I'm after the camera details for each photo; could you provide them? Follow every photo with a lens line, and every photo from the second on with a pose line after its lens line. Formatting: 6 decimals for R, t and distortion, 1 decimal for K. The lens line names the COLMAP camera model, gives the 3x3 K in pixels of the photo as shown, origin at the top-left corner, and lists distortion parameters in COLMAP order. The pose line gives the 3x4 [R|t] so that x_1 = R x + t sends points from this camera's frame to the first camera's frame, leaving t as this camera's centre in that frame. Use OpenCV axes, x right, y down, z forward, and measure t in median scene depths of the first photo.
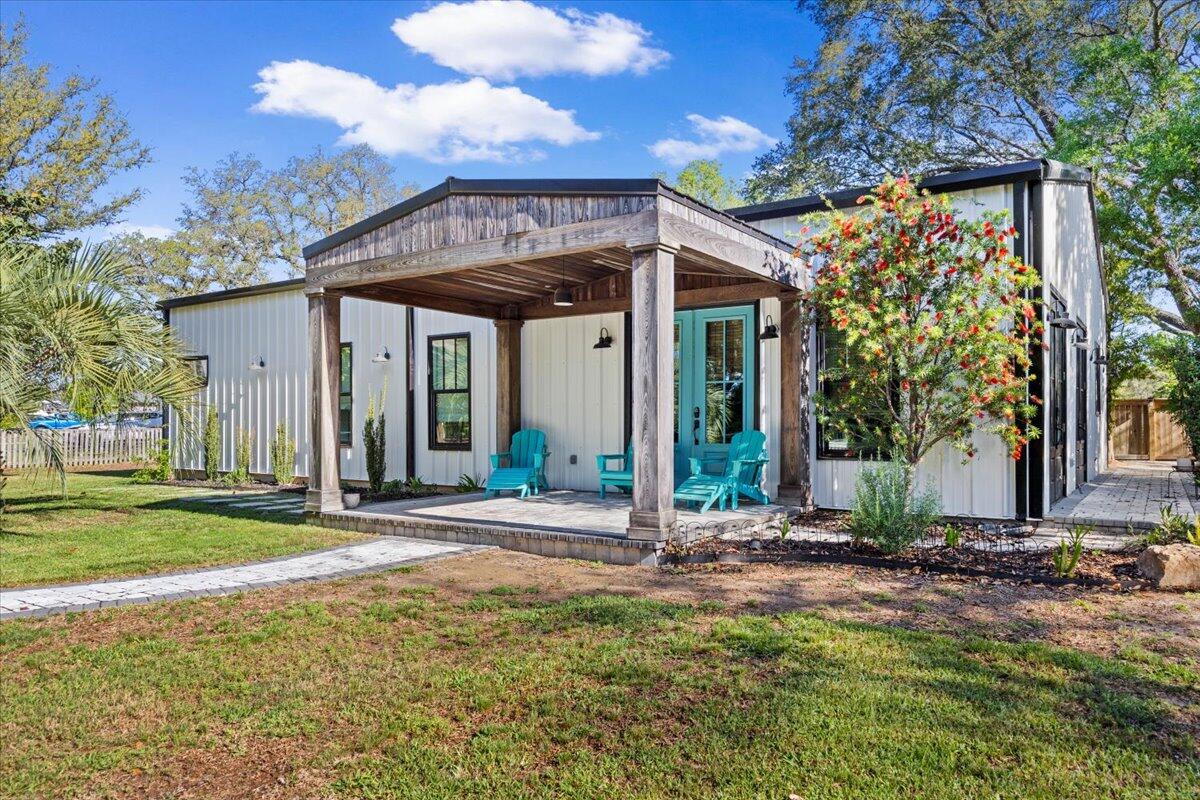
lens RADIAL K [[836.5, 0, 601.1], [0, 836.5, 417.9], [0, 0, 1]] dist [-0.002033, -0.000650]
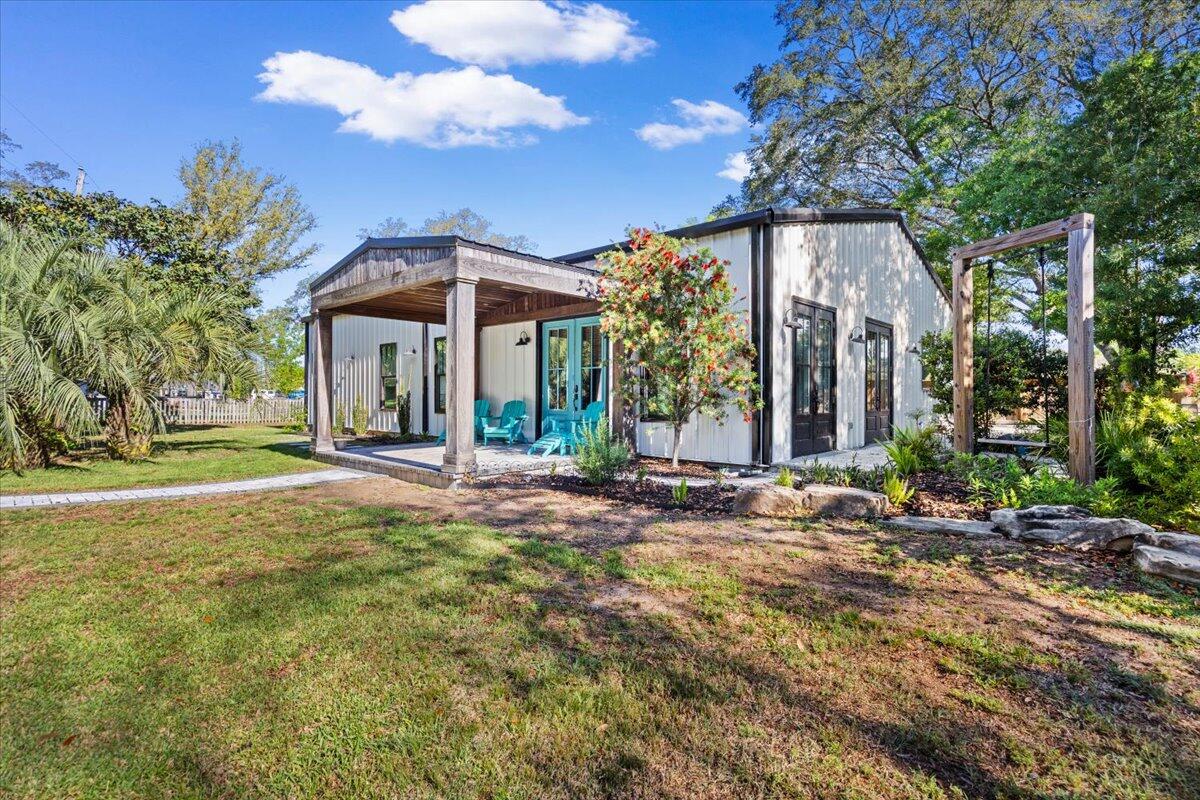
lens RADIAL K [[588.5, 0, 600.0], [0, 588.5, 400.0], [0, 0, 1]] dist [-0.011356, 0.000068]
pose [[0.988847, 0.005123, -0.148846, 0.368452], [-0.003181, 0.999907, 0.013282, -0.001311], [0.148900, -0.012661, 0.988771, -0.014852]]
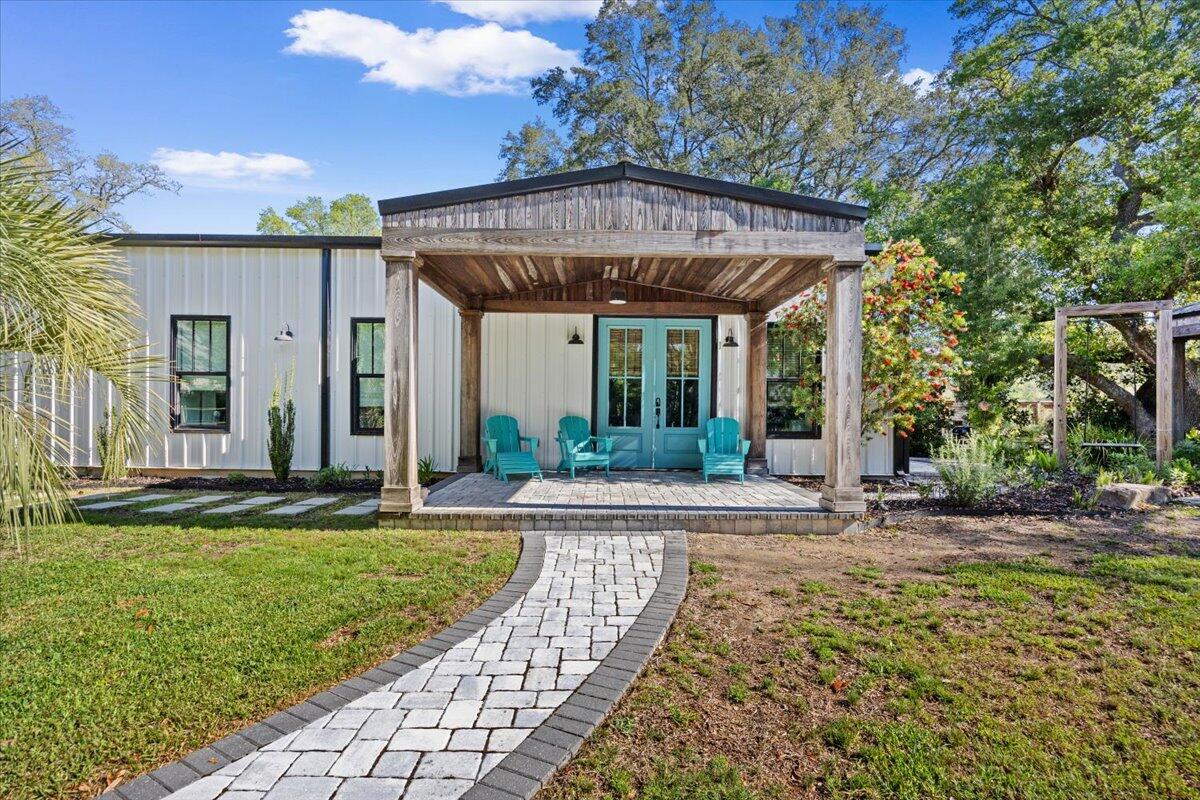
lens RADIAL K [[595.3, 0, 598.3], [0, 595.3, 417.2], [0, 0, 1]] dist [0.002114, 0.000171]
pose [[0.813831, 0.001889, 0.581098, -0.552779], [-0.014441, 0.999752, 0.016975, 0.001701], [-0.580921, -0.022206, 0.813657, 0.401163]]
